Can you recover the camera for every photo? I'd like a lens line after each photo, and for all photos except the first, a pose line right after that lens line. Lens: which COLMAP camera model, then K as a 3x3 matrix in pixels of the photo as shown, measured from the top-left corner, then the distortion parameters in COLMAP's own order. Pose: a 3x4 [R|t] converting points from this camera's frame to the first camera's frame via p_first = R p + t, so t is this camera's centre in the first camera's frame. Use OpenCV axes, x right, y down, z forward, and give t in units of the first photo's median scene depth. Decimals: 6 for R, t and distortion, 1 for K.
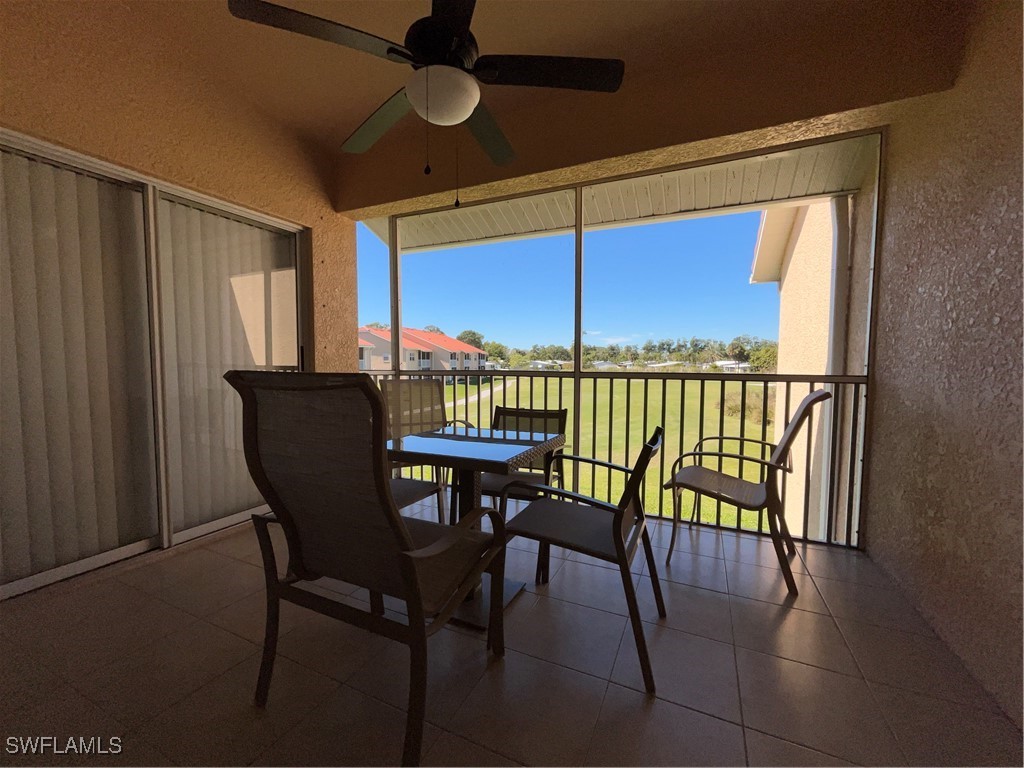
lens RADIAL K [[410.4, 0, 509.2], [0, 410.4, 383.3], [0, 0, 1]] dist [-0.003791, 0.000922]
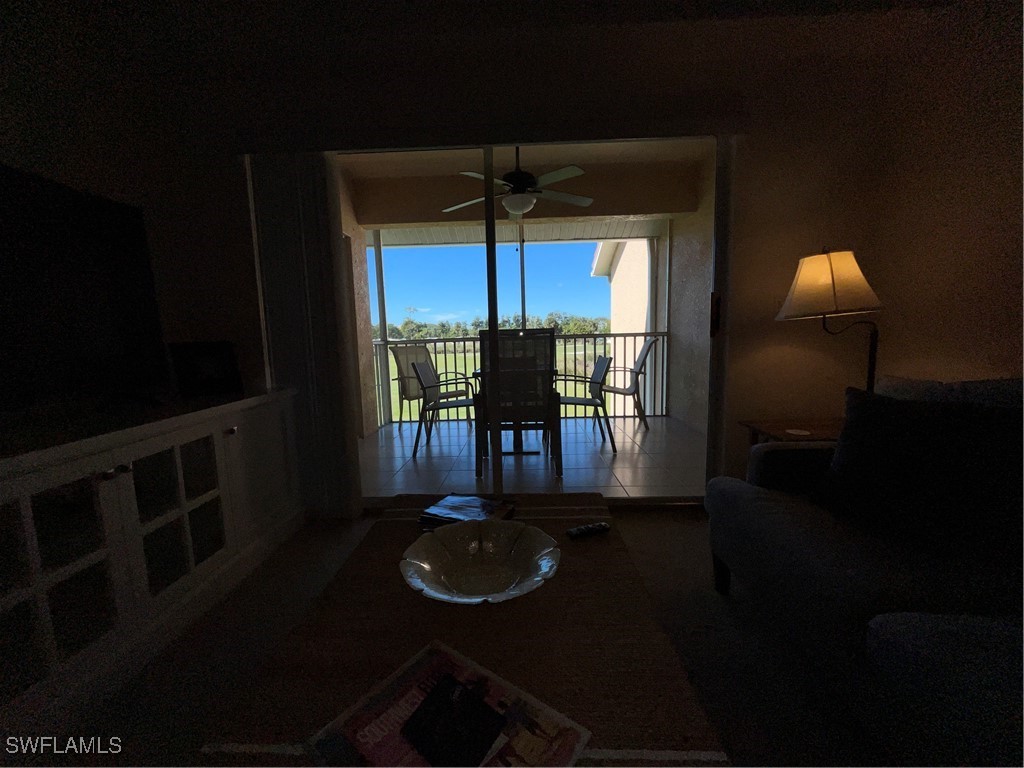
lens RADIAL K [[410.4, 0, 508.1], [0, 410.4, 381.6], [0, 0, 1]] dist [-0.003791, 0.000922]
pose [[0.920537, -0.072106, 0.383943, -0.615665], [0.052378, 0.996725, 0.061609, 0.055160], [-0.387128, -0.036604, 0.921299, -0.552881]]
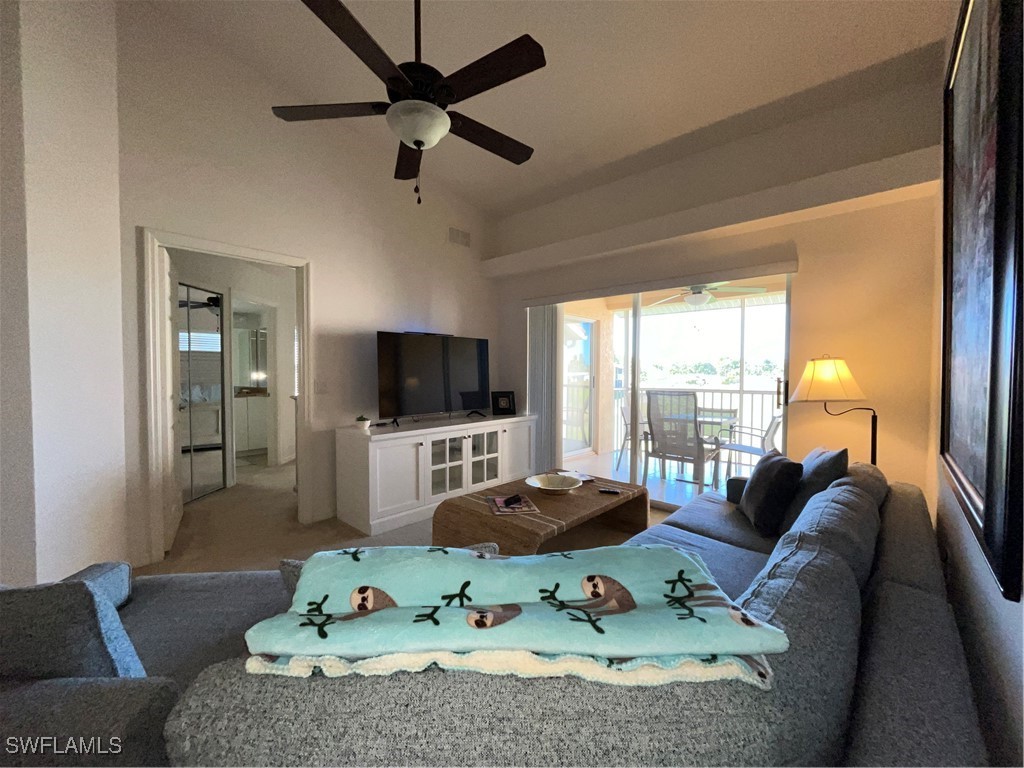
lens RADIAL K [[410.4, 0, 511.7], [0, 410.4, 382.0], [0, 0, 1]] dist [-0.003791, 0.000922]
pose [[0.945988, 0.010792, -0.324021, -0.247891], [-0.020725, 0.999415, -0.027222, 0.007821], [0.323538, 0.032467, 0.945658, -1.263216]]
